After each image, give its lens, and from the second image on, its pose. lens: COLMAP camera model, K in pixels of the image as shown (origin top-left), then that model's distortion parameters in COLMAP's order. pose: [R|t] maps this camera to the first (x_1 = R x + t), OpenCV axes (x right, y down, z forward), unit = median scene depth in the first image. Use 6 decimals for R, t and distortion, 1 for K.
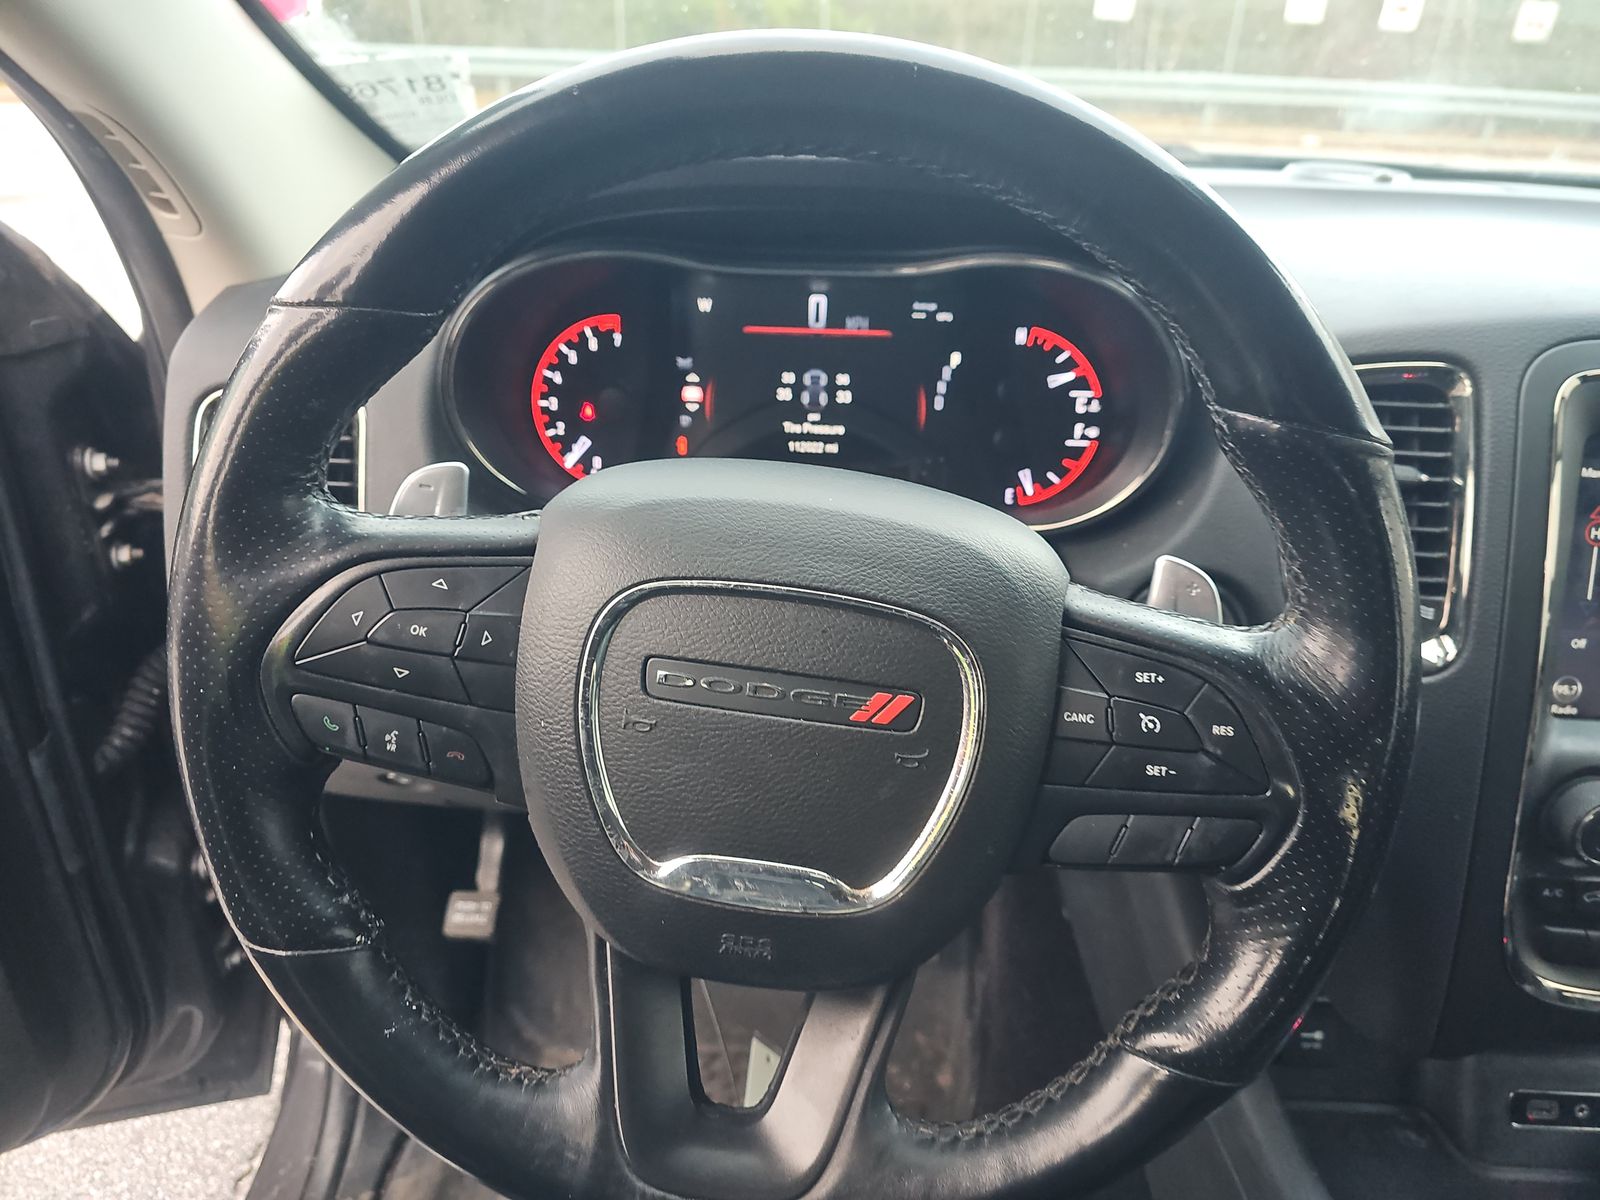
lens RADIAL K [[1089.7, 0, 814.4], [0, 1089.7, 597.8], [0, 0, 1]] dist [-0.006956, -0.006181]
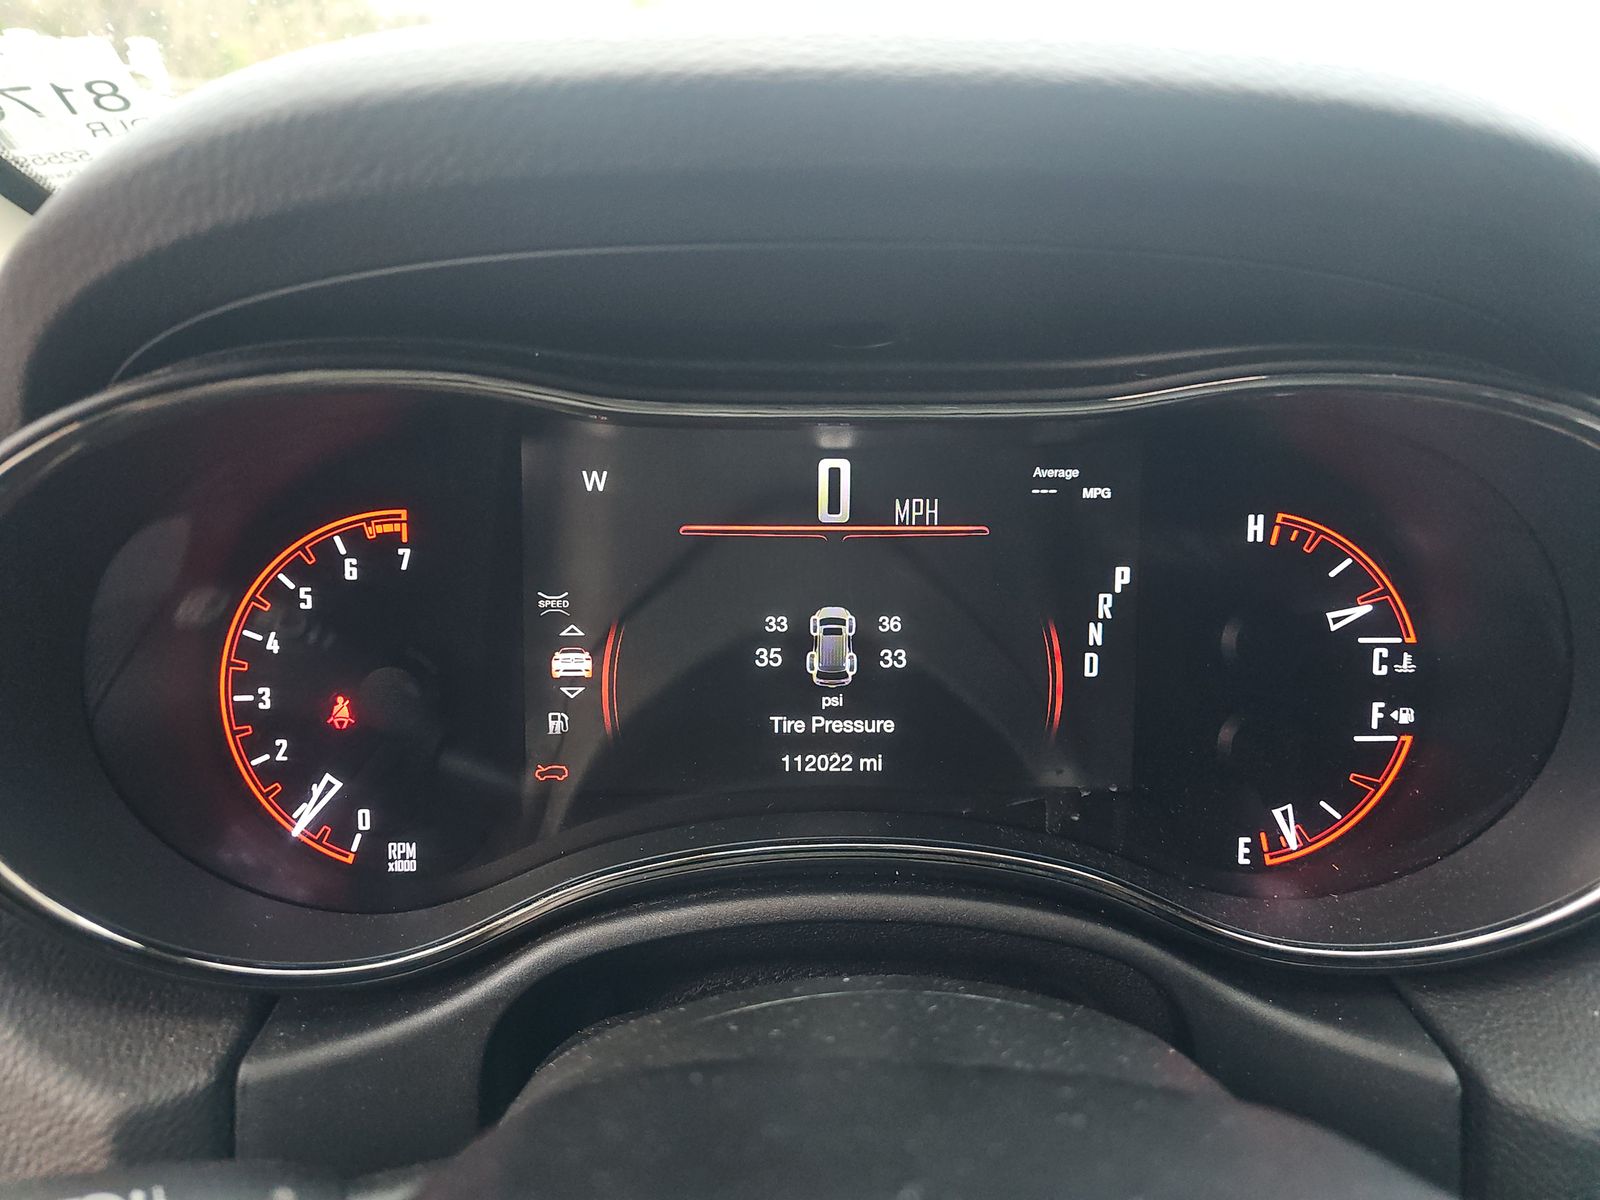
lens RADIAL K [[1089.7, 0, 845.8], [0, 1089.7, 569.1], [0, 0, 1]] dist [-0.006956, -0.006181]
pose [[0.993728, -0.033199, 0.106786, -0.043812], [0.048170, 0.988861, -0.140831, -0.155917], [-0.100921, 0.145092, 0.984258, 0.518407]]
